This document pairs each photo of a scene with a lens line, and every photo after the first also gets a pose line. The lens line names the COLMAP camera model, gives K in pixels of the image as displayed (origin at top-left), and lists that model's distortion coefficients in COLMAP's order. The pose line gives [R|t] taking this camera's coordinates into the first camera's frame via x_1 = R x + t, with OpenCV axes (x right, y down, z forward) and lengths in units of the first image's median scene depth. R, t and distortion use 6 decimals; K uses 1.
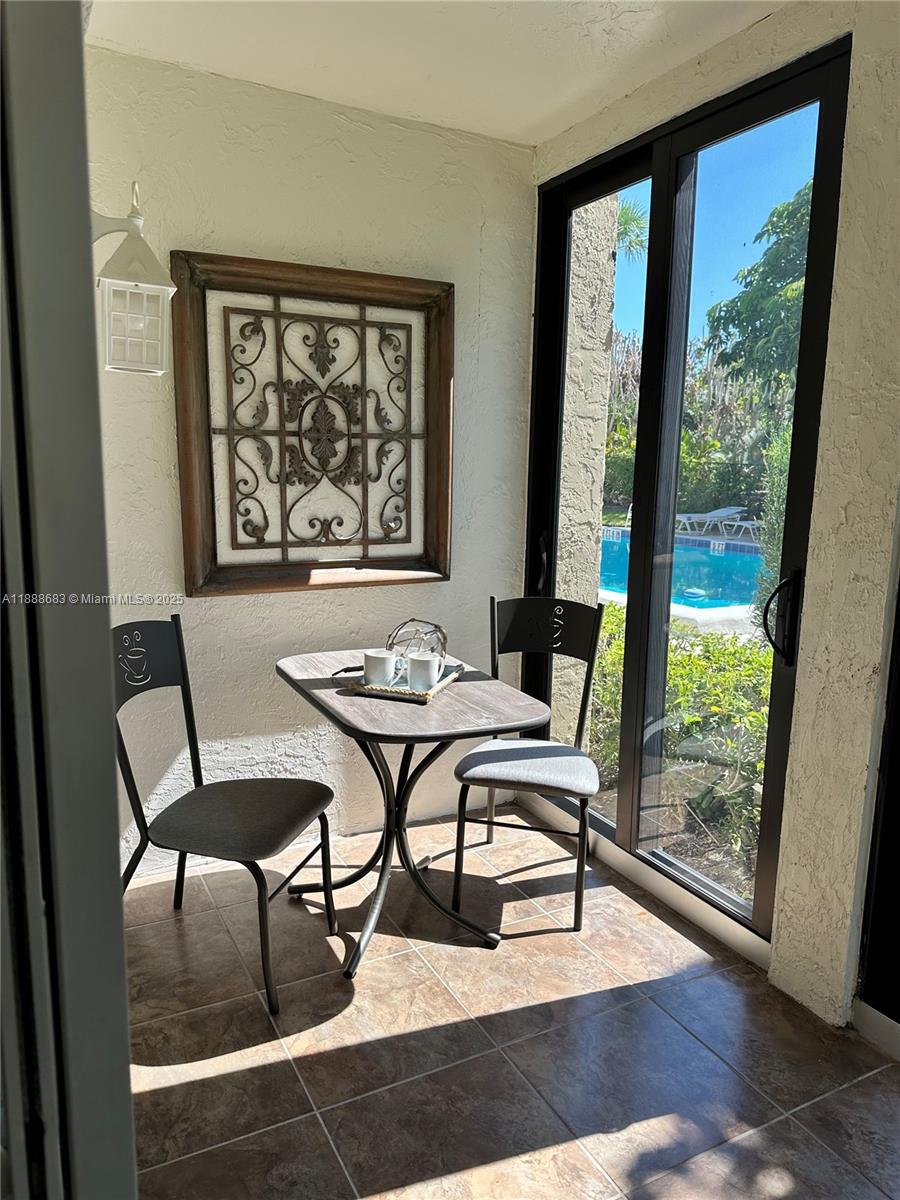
lens RADIAL K [[852.5, 0, 433.8], [0, 852.5, 595.7], [0, 0, 1]] dist [0.060496, -0.069463]
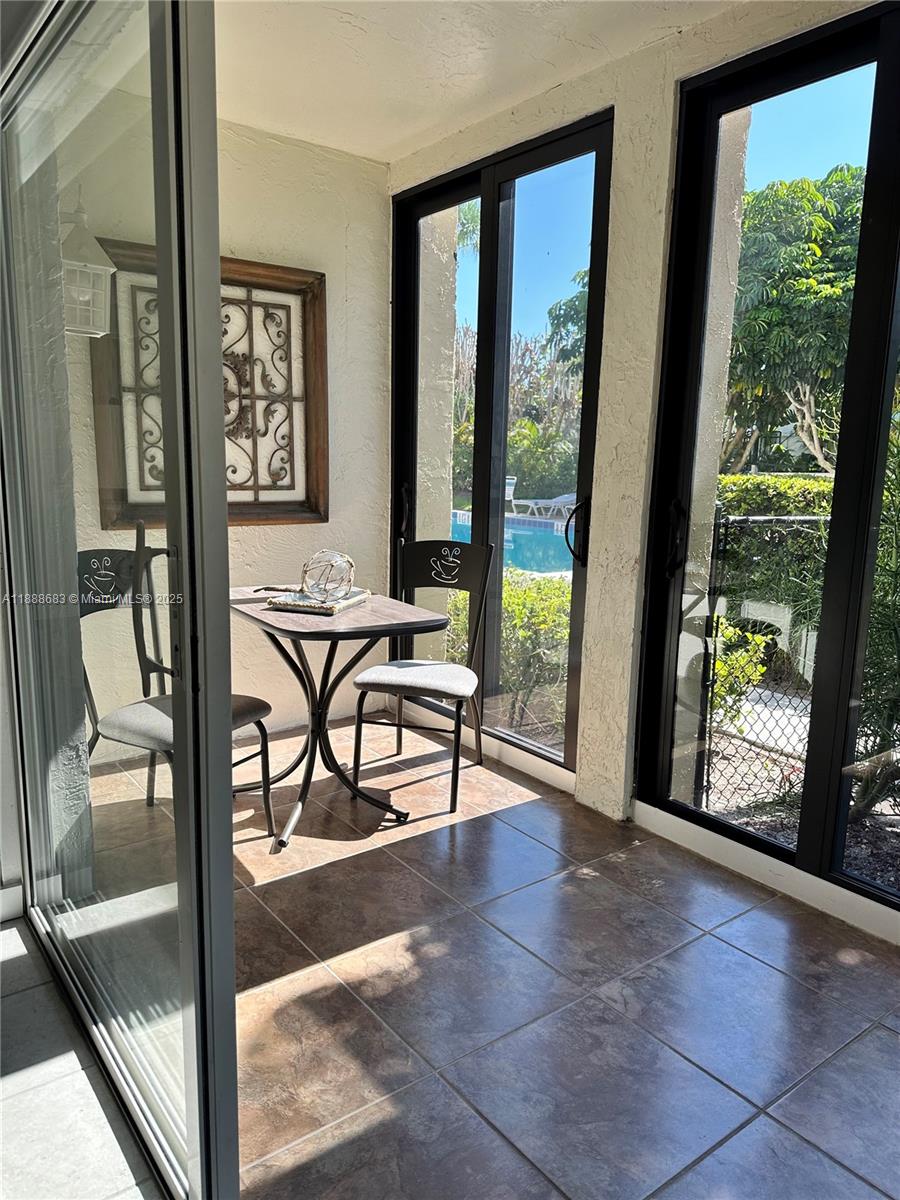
lens RADIAL K [[852.5, 0, 453.6], [0, 852.5, 601.0], [0, 0, 1]] dist [0.060496, -0.069463]
pose [[0.982633, -0.025971, 0.183731, -0.034048], [0.023309, 0.999590, 0.016634, 0.084869], [-0.184088, -0.012062, 0.982836, -0.236424]]
